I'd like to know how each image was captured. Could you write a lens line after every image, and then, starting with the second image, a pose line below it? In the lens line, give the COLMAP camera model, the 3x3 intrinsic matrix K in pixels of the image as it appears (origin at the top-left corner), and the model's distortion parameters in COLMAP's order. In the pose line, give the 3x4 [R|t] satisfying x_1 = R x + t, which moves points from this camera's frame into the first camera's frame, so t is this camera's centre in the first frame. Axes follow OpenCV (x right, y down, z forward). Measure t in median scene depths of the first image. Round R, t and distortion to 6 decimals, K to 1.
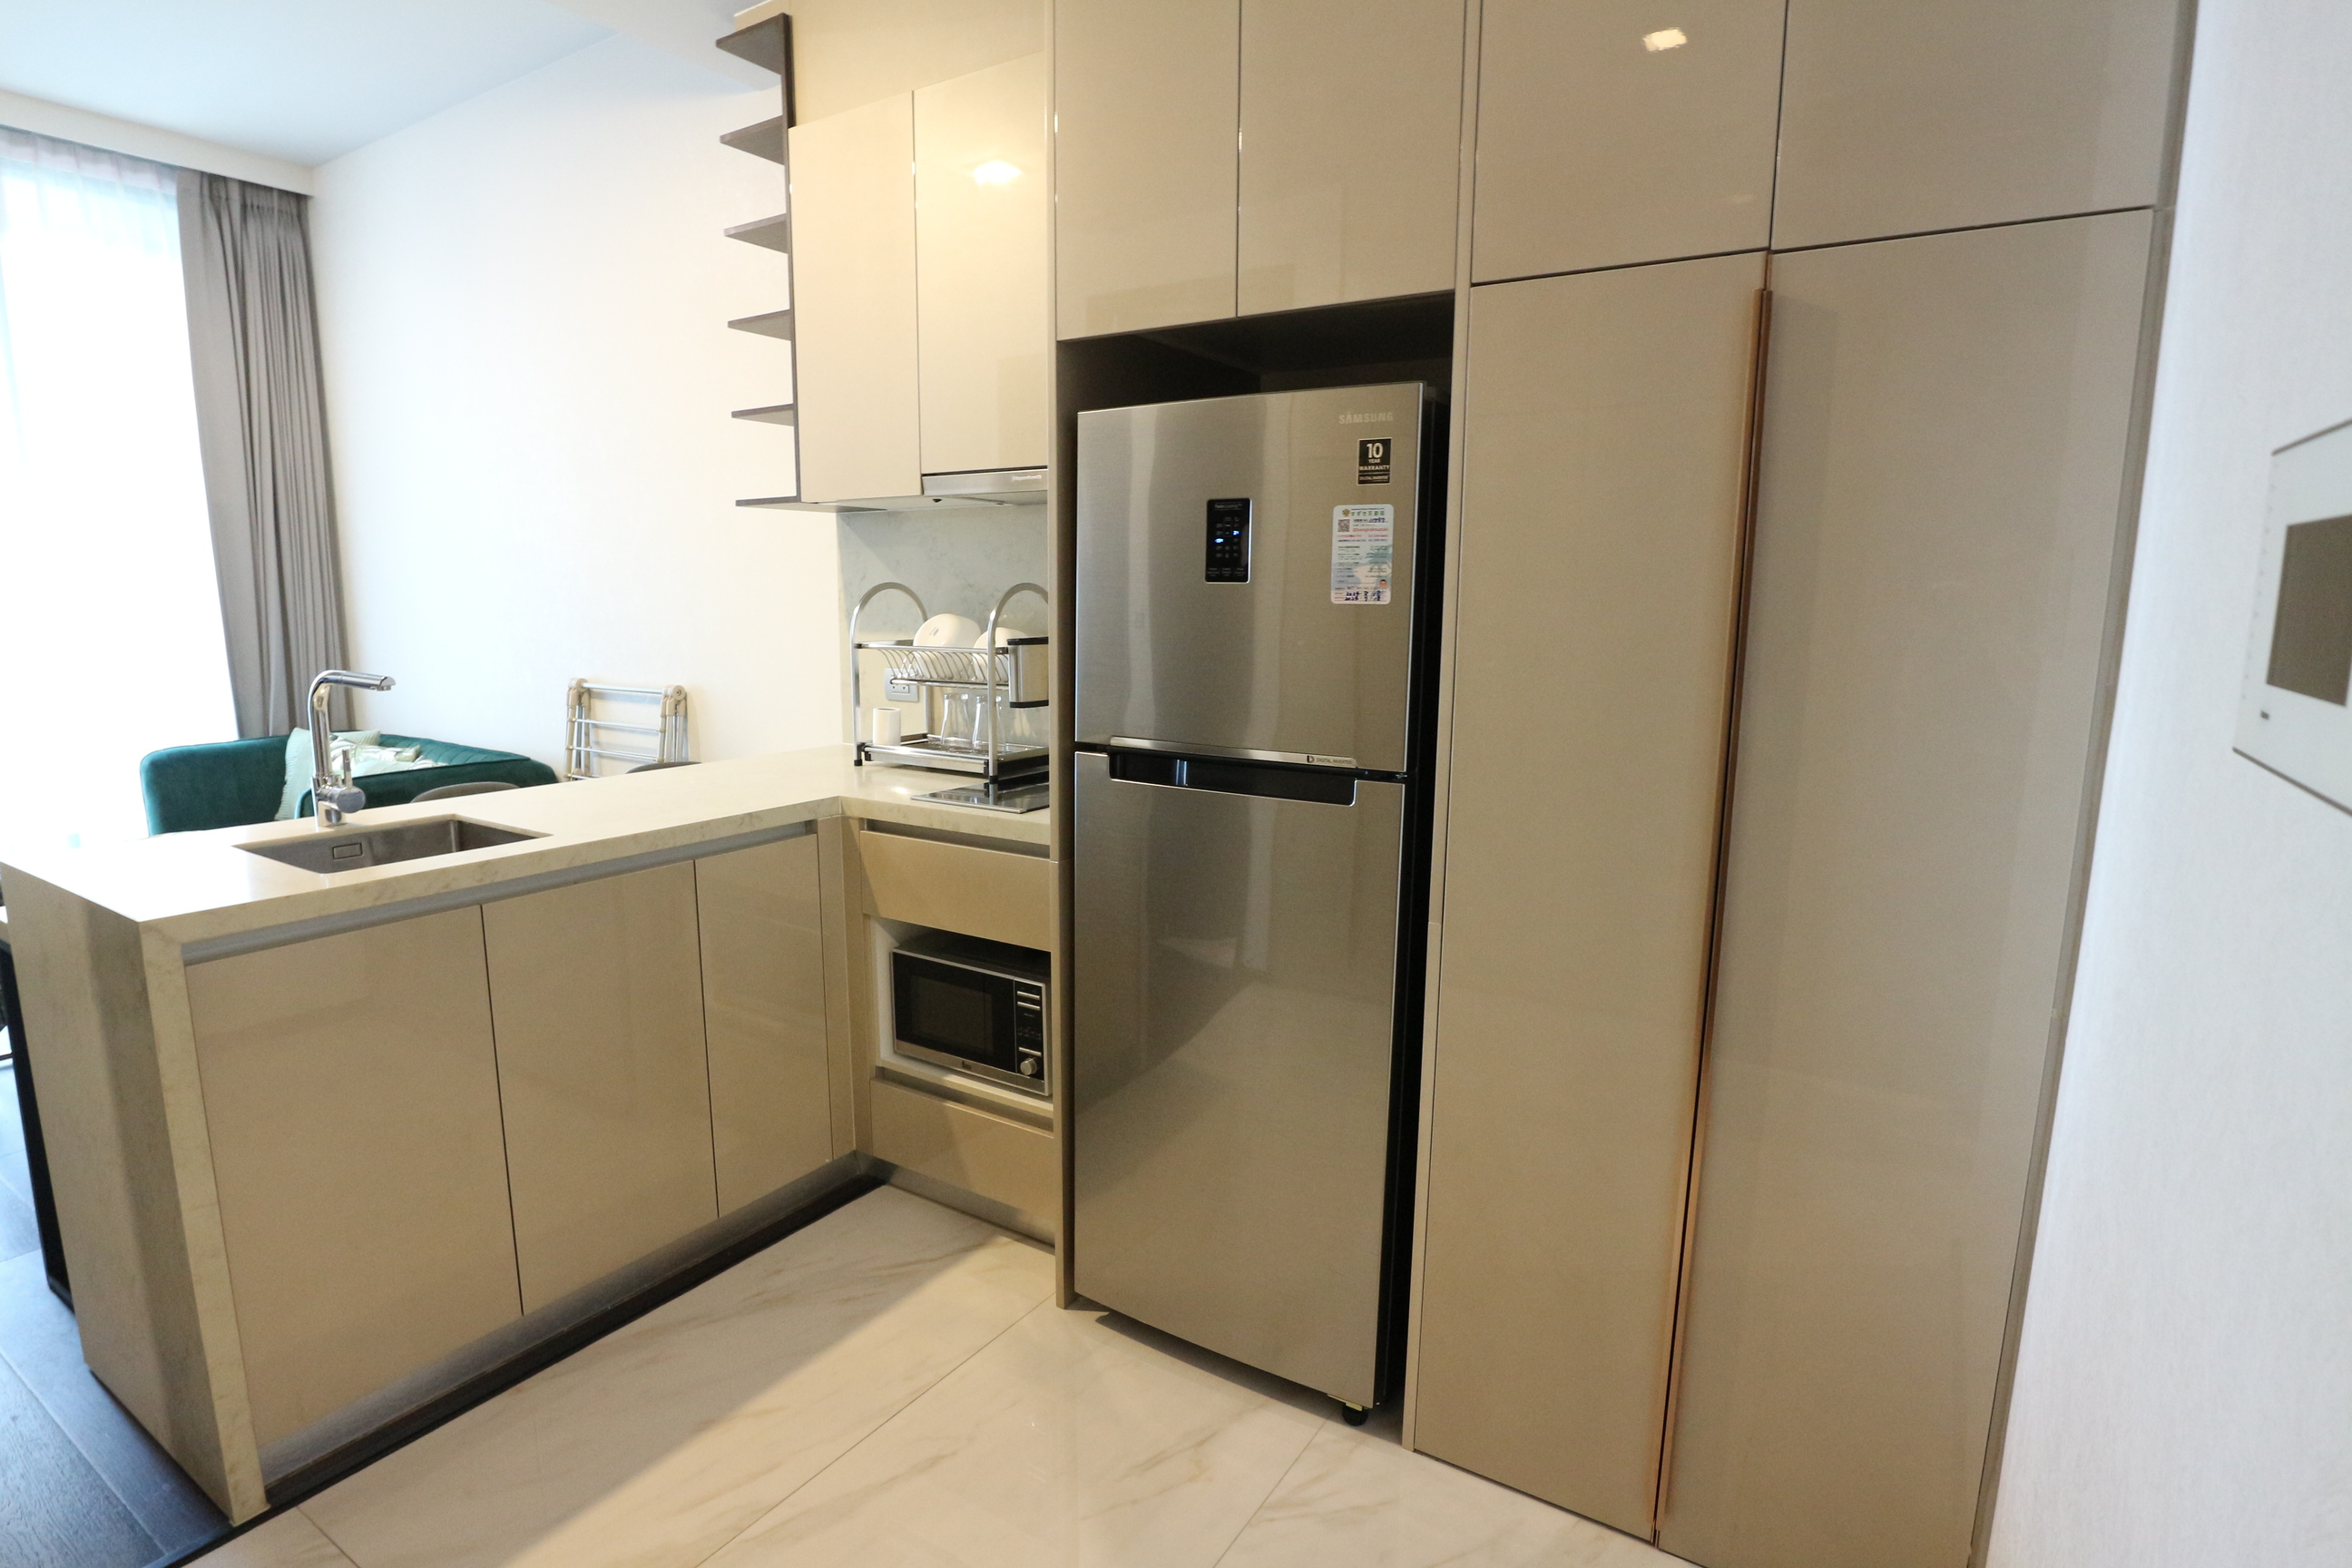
lens RADIAL K [[1192.0, 0, 1169.4], [0, 1192.0, 798.7], [0, 0, 1]] dist [-0.051075, 0.017691]
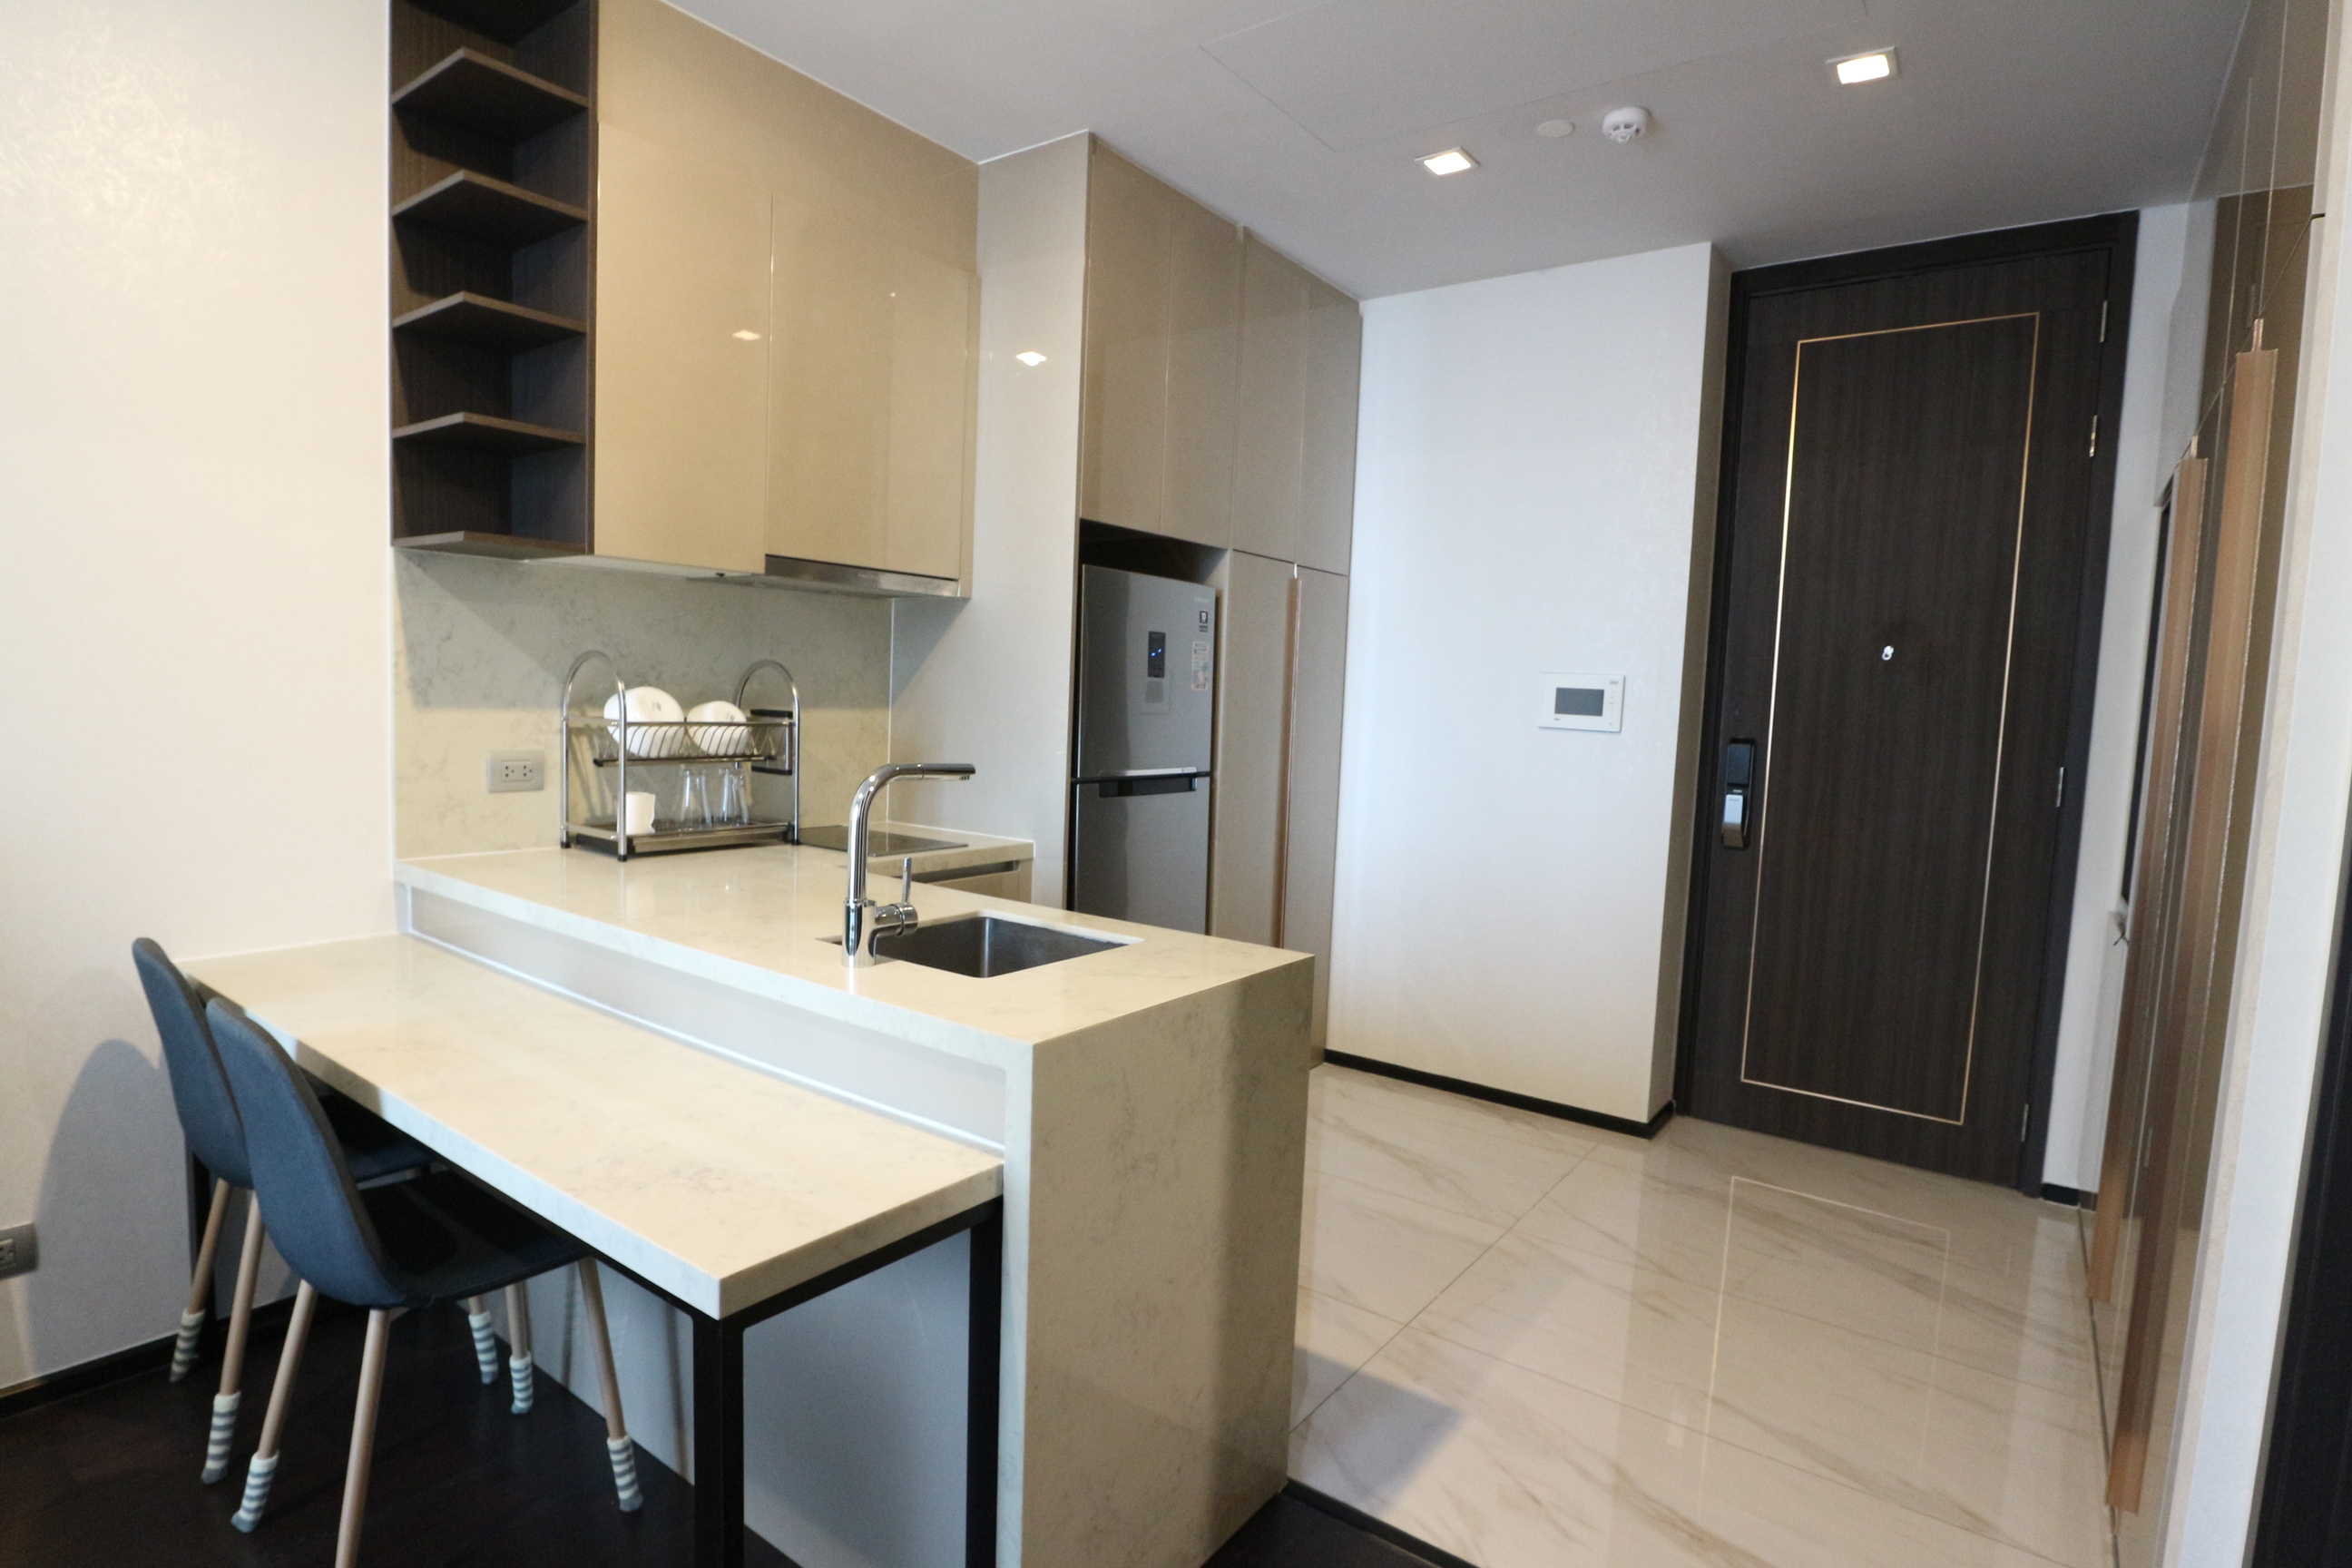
lens RADIAL K [[1192.0, 0, 1169.4], [0, 1192.0, 798.7], [0, 0, 1]] dist [-0.051075, 0.017691]
pose [[0.061740, -0.094766, 0.993583, -1.804233], [0.132152, 0.987494, 0.085973, -0.156302], [-0.989305, 0.125996, 0.073491, 0.890933]]
